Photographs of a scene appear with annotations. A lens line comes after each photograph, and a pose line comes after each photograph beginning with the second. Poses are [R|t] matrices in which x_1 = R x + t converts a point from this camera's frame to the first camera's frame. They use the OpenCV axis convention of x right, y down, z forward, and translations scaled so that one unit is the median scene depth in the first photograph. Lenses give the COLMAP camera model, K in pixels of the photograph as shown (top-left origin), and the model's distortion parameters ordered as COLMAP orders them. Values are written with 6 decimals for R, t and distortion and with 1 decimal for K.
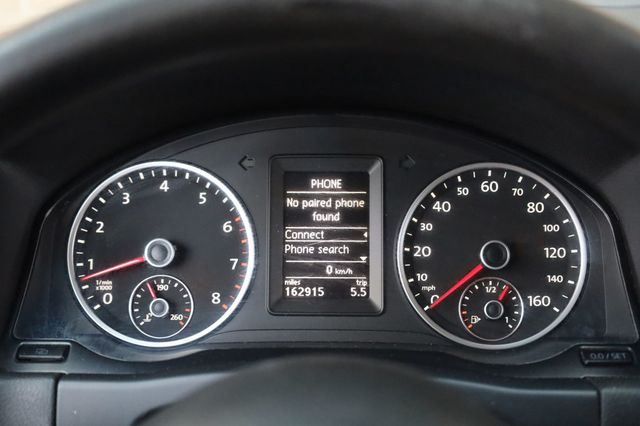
lens RADIAL K [[922.8, 0, 324.9], [0, 922.8, 215.0], [0, 0, 1]] dist [-0.011745, 0.000000]
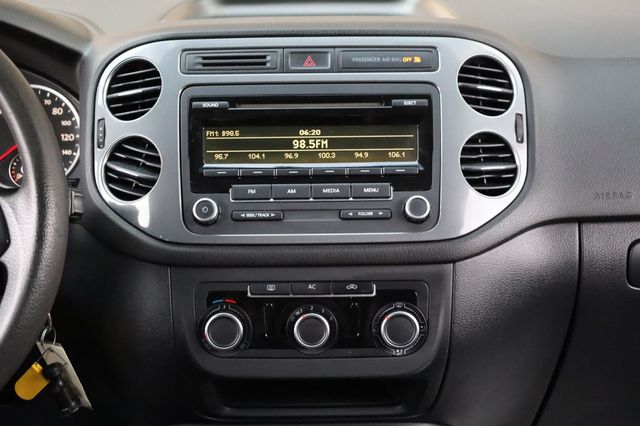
lens RADIAL K [[1133.9, 0, 324.3], [0, 1133.9, 210.4], [0, 0, 1]] dist [0.026956, 0.000000]
pose [[0.999711, -0.008683, 0.022438, 0.676454], [0.008594, 0.999955, 0.004049, 0.171590], [-0.022473, -0.003855, 0.999740, -1.114259]]
